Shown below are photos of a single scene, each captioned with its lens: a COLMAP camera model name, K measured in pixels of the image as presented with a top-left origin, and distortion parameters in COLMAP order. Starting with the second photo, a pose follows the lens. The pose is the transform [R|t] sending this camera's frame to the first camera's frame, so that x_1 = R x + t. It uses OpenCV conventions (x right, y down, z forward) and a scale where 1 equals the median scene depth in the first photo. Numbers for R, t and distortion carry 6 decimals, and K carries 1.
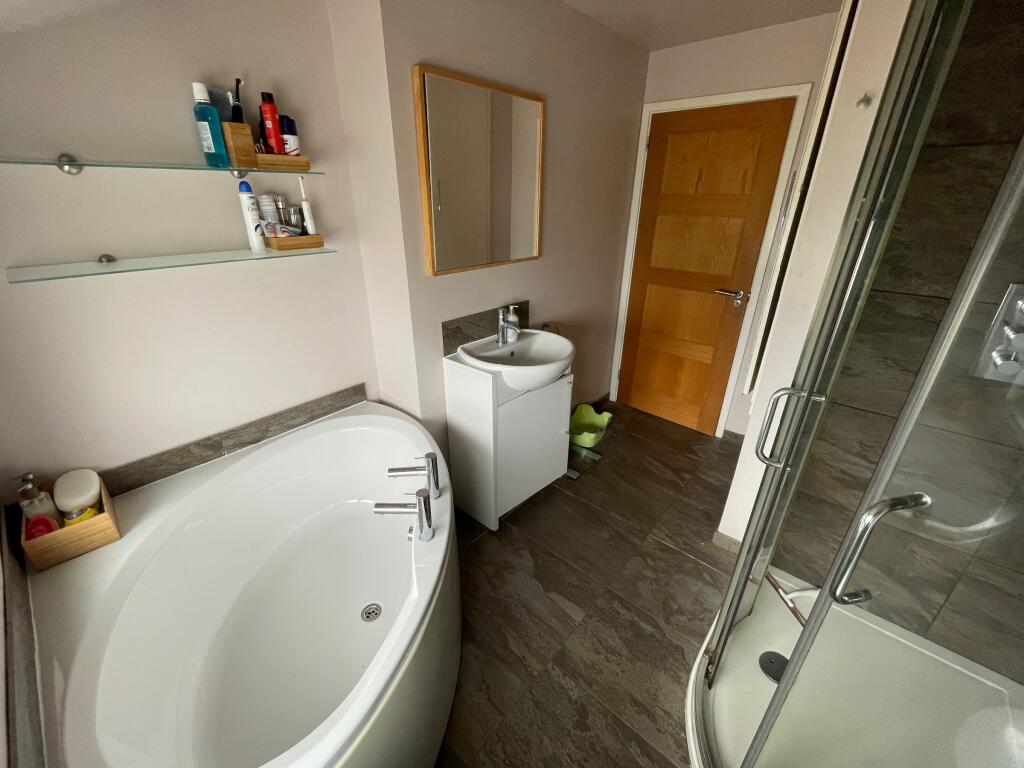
lens RADIAL K [[414.5, 0, 510.5], [0, 414.5, 382.8], [0, 0, 1]] dist [-0.003449, -0.000291]
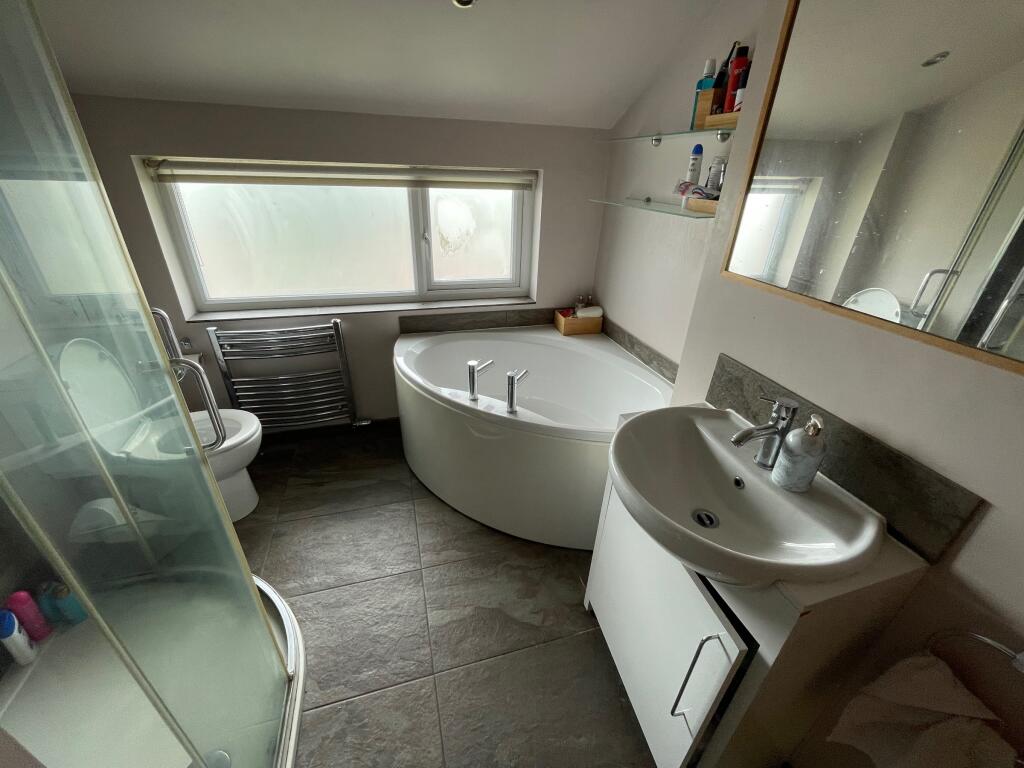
lens RADIAL K [[414.5, 0, 511.6], [0, 414.5, 383.9], [0, 0, 1]] dist [-0.003449, -0.000291]
pose [[-0.538793, 0.367420, -0.758092, 0.590689], [-0.377022, 0.699565, 0.607012, -0.431851], [0.753363, 0.612871, -0.238395, 1.061094]]
